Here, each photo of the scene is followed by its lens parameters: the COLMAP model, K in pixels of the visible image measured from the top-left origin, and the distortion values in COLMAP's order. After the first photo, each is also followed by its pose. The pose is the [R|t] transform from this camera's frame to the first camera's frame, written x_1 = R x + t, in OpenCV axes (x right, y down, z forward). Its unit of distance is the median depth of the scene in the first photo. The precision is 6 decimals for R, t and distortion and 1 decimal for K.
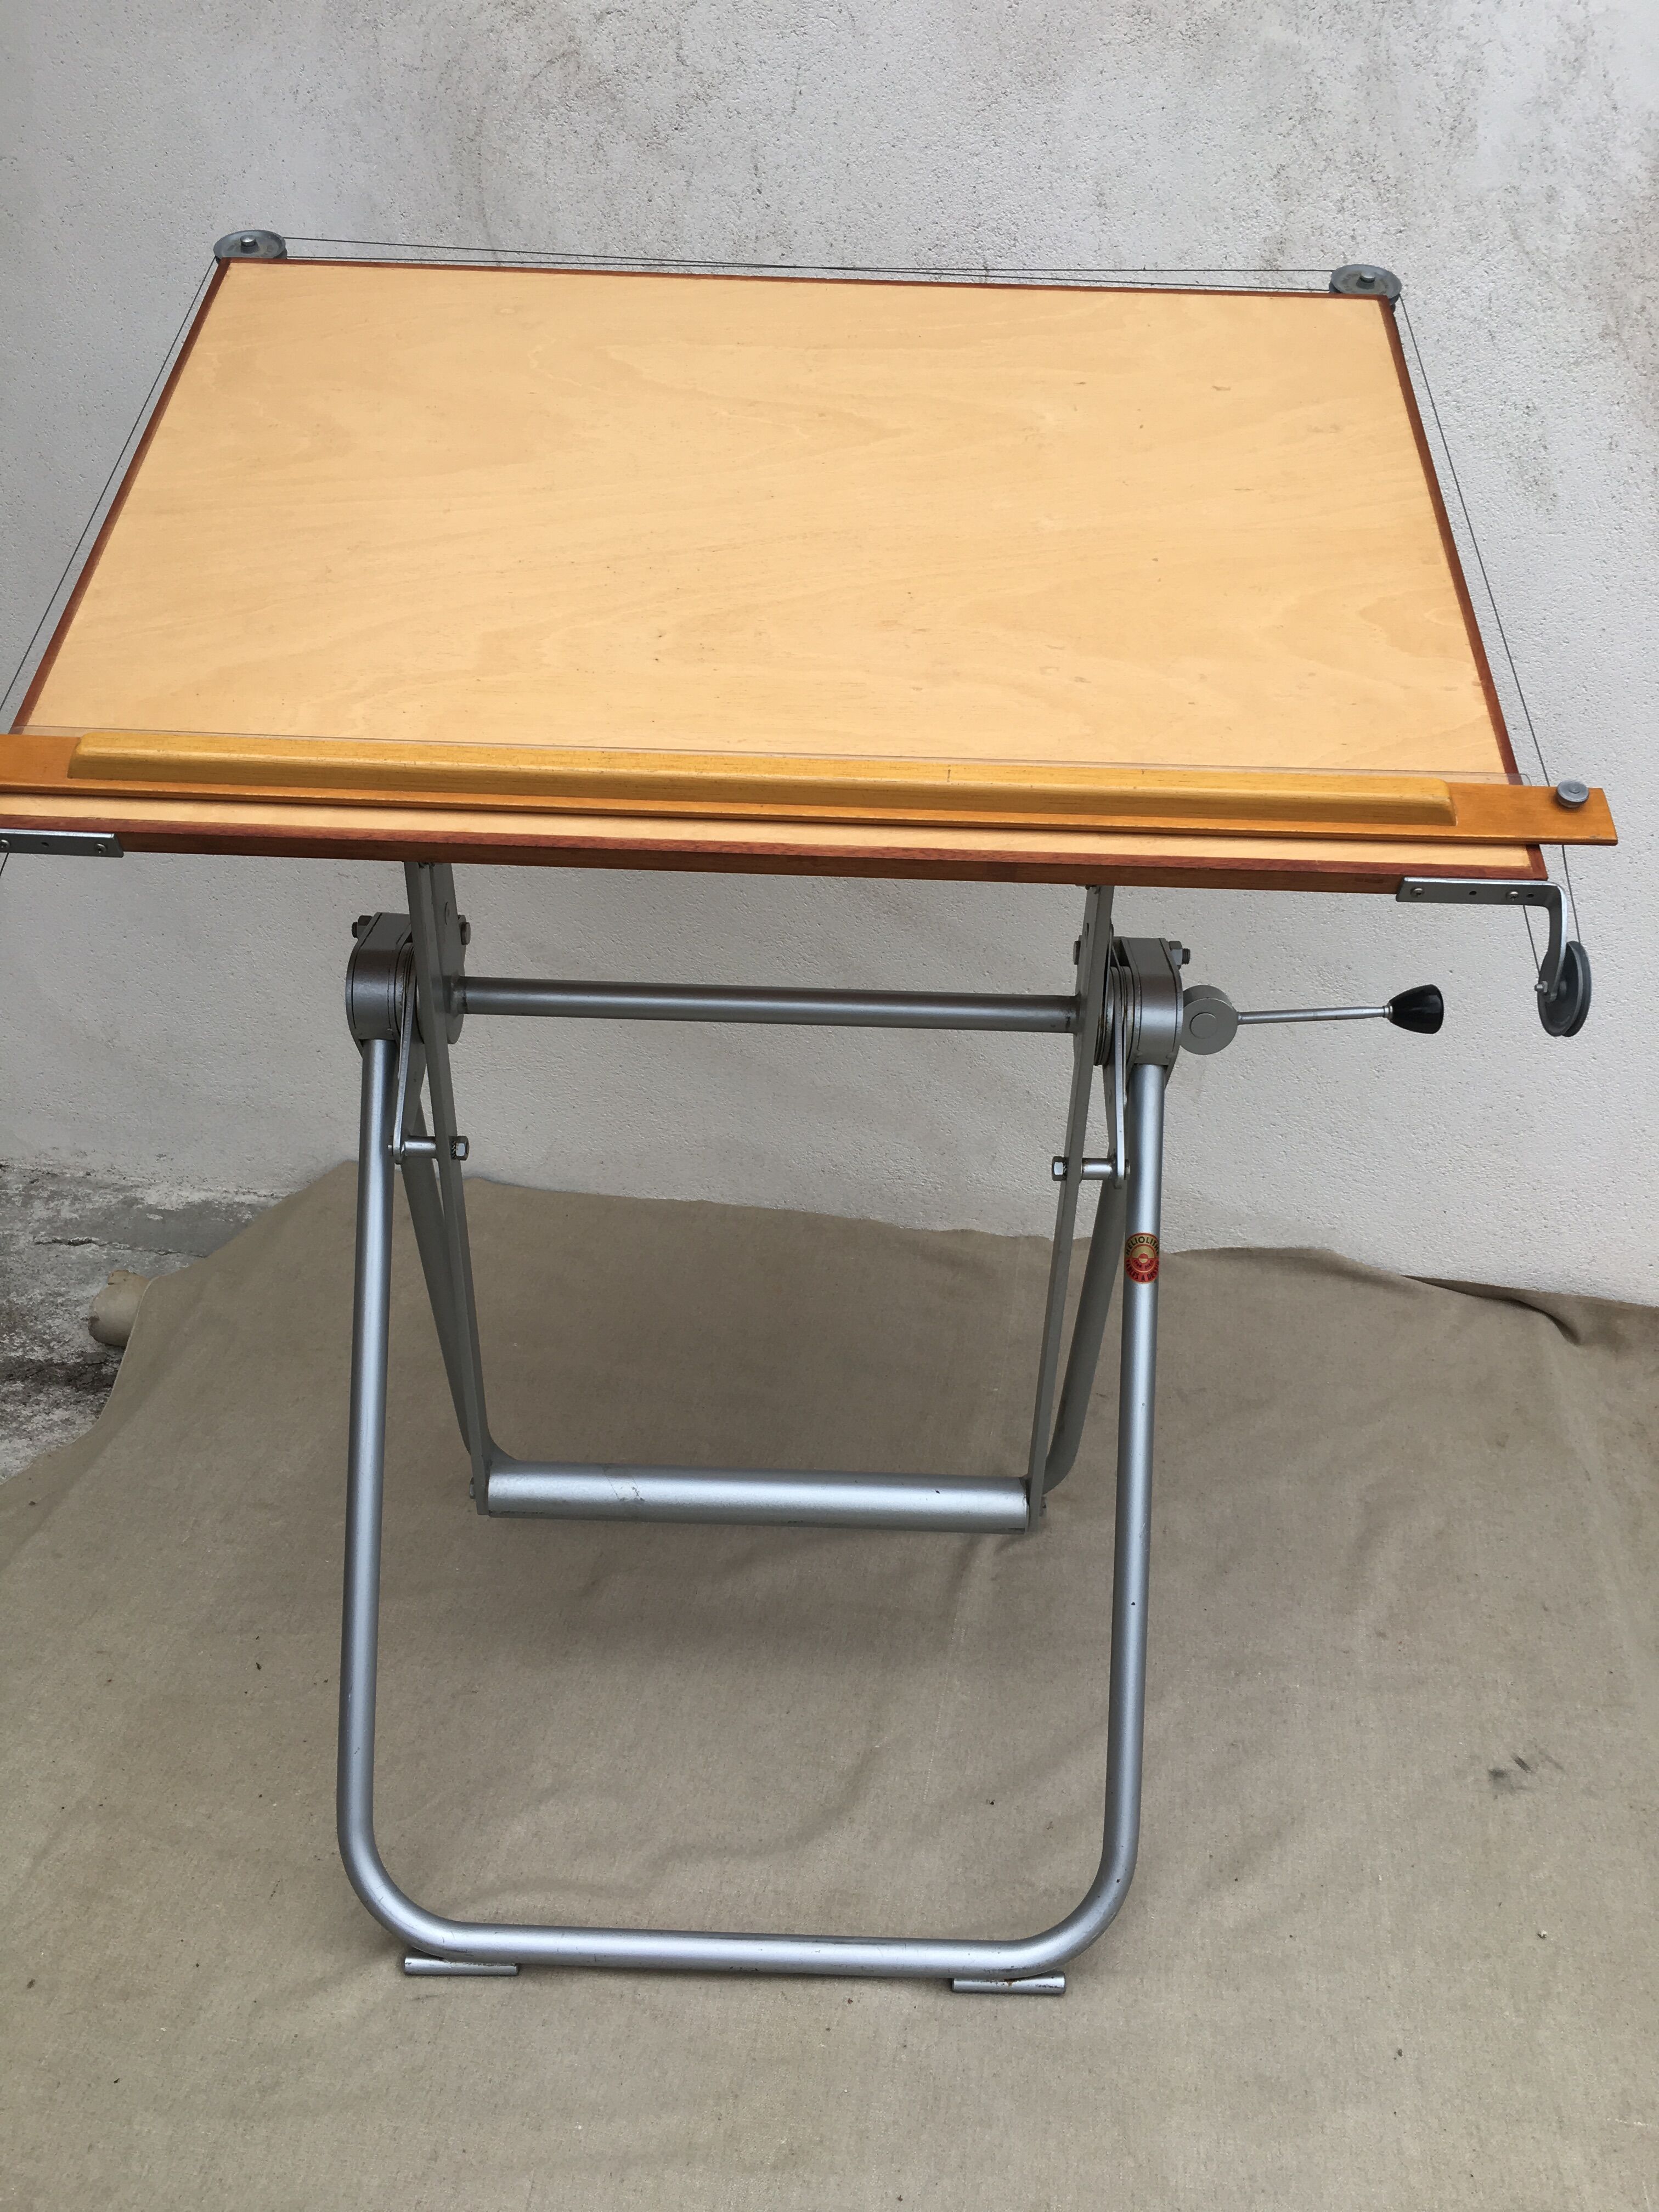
lens RADIAL K [[1913.4, 0, 832.8], [0, 1913.4, 1080.2], [0, 0, 1]] dist [0.080585, -0.123770]
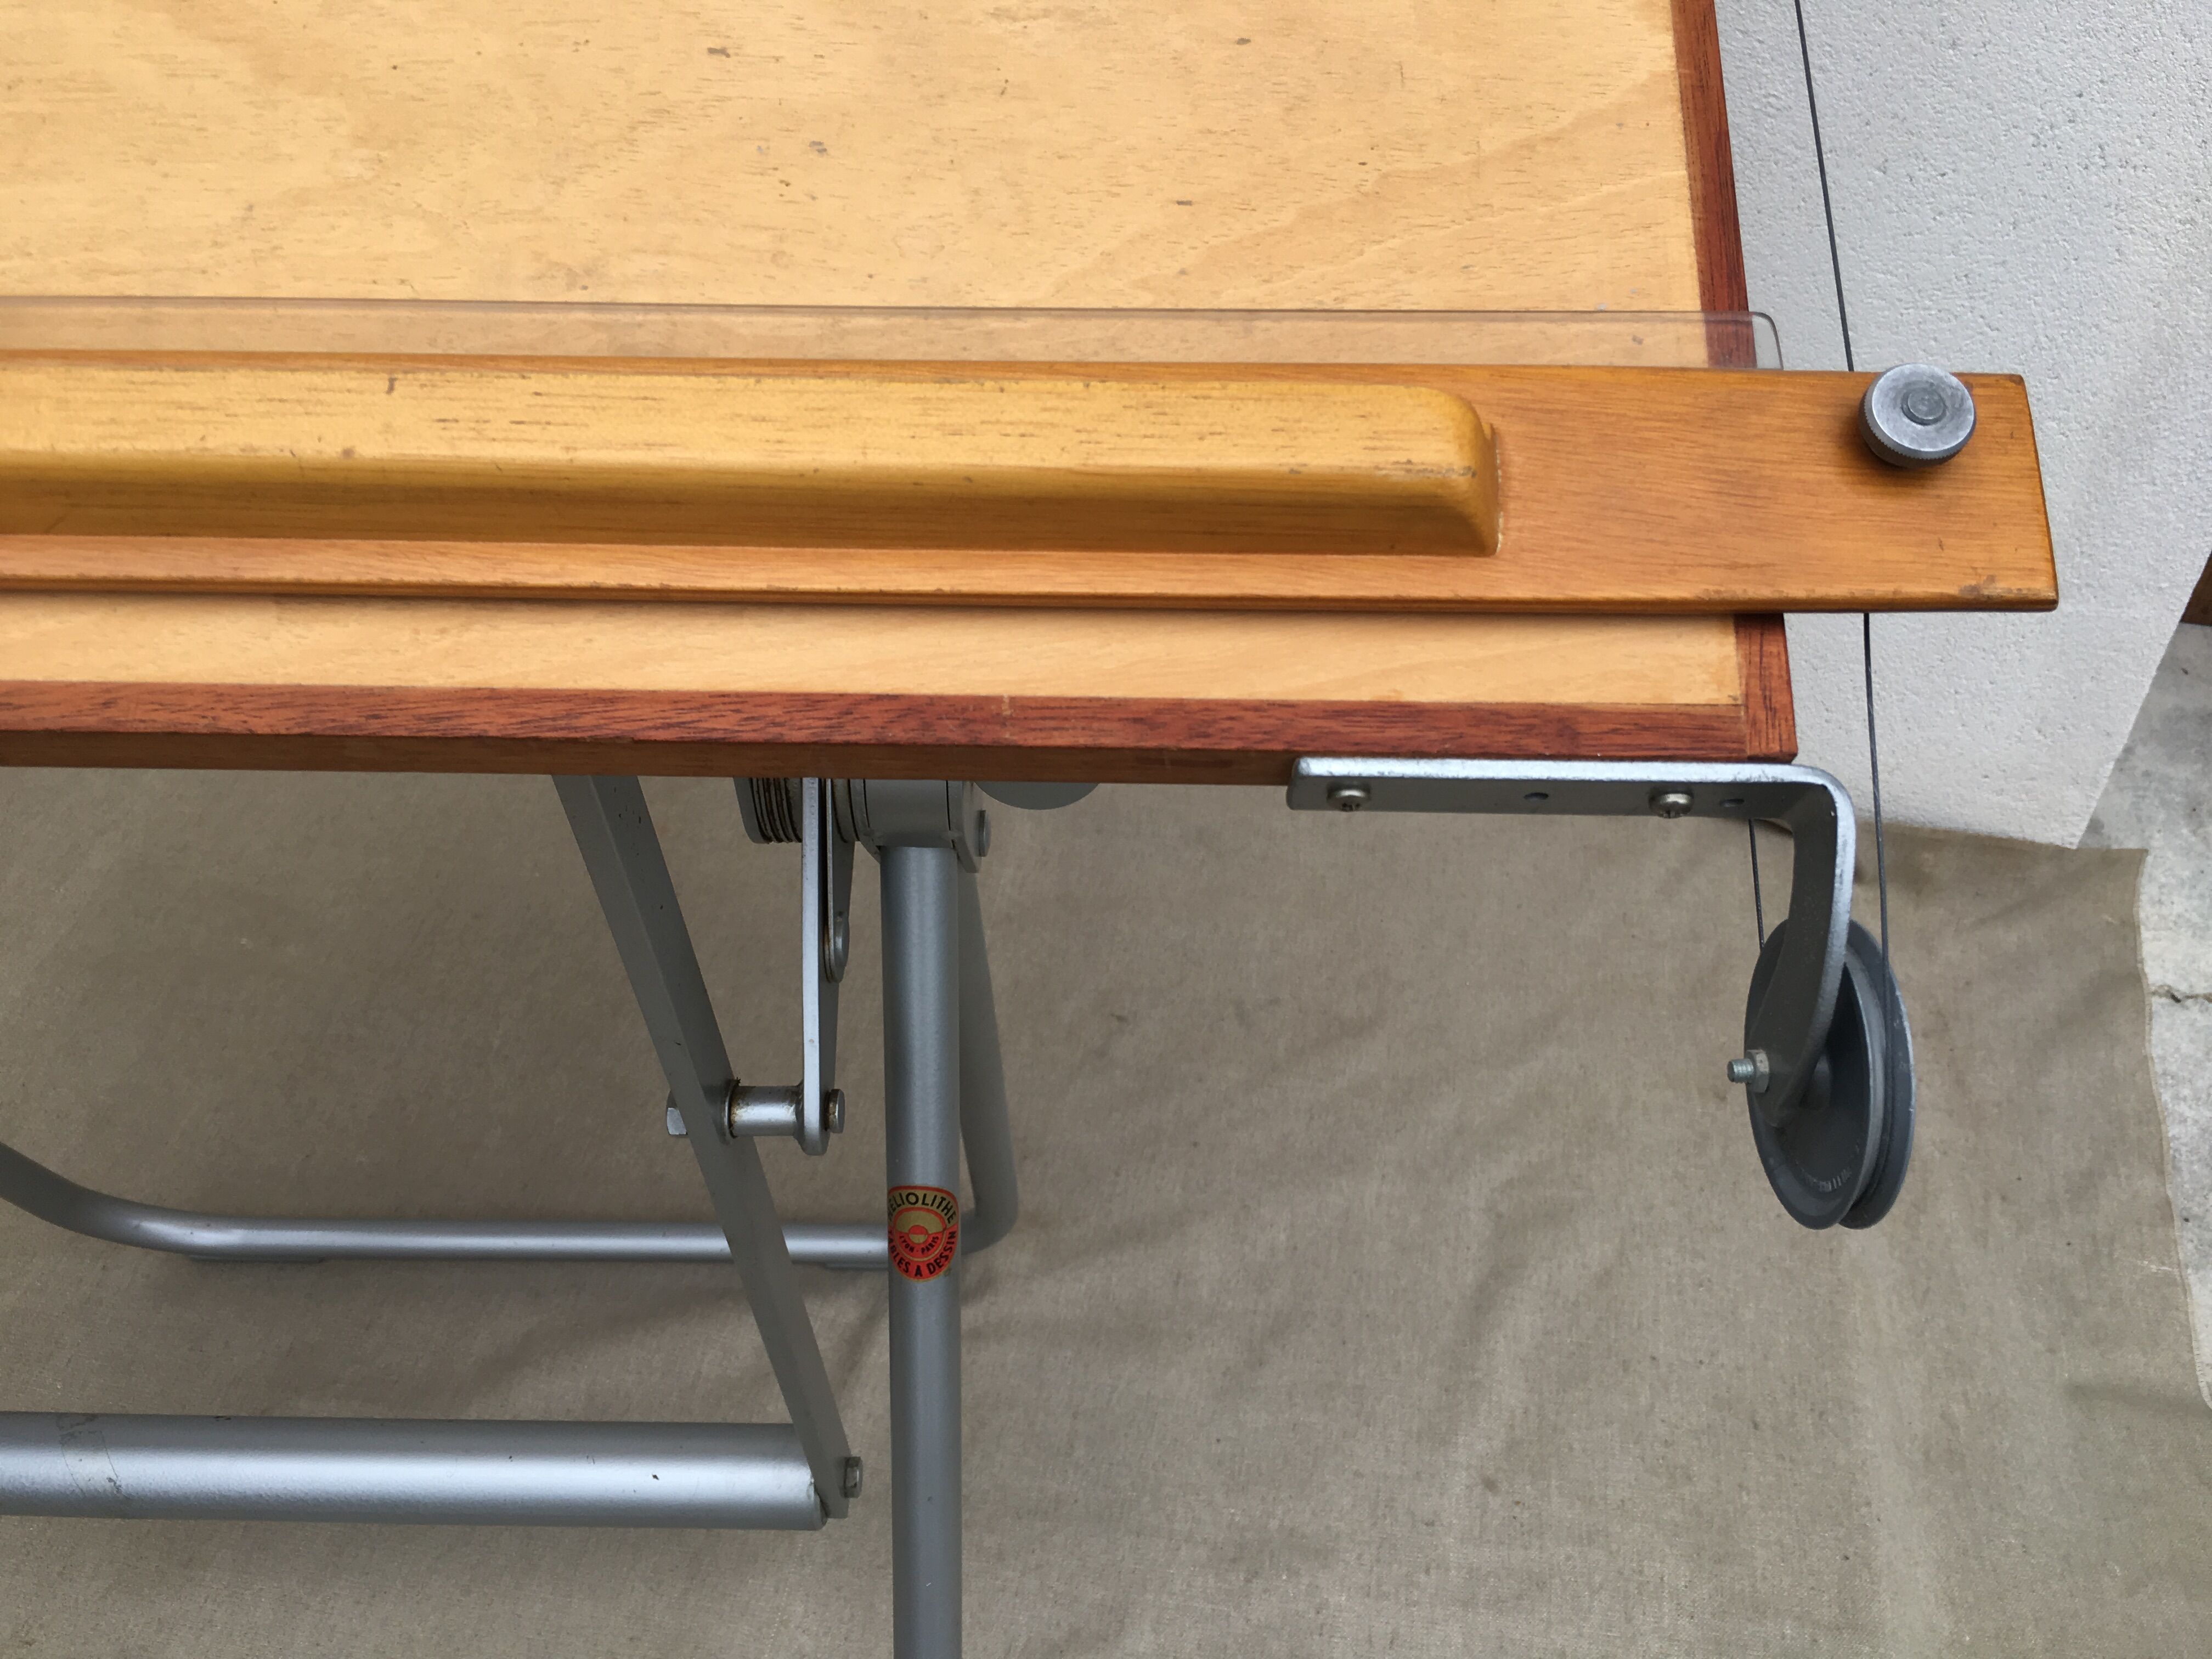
lens RADIAL K [[1913.4, 0, 1098.3], [0, 1913.4, 819.2], [0, 0, 1]] dist [0.080585, -0.123770]
pose [[0.999569, -0.017147, -0.023847, 0.174195], [0.023623, 0.951794, 0.305826, -0.118297], [0.017454, -0.306258, 0.951789, 0.460553]]
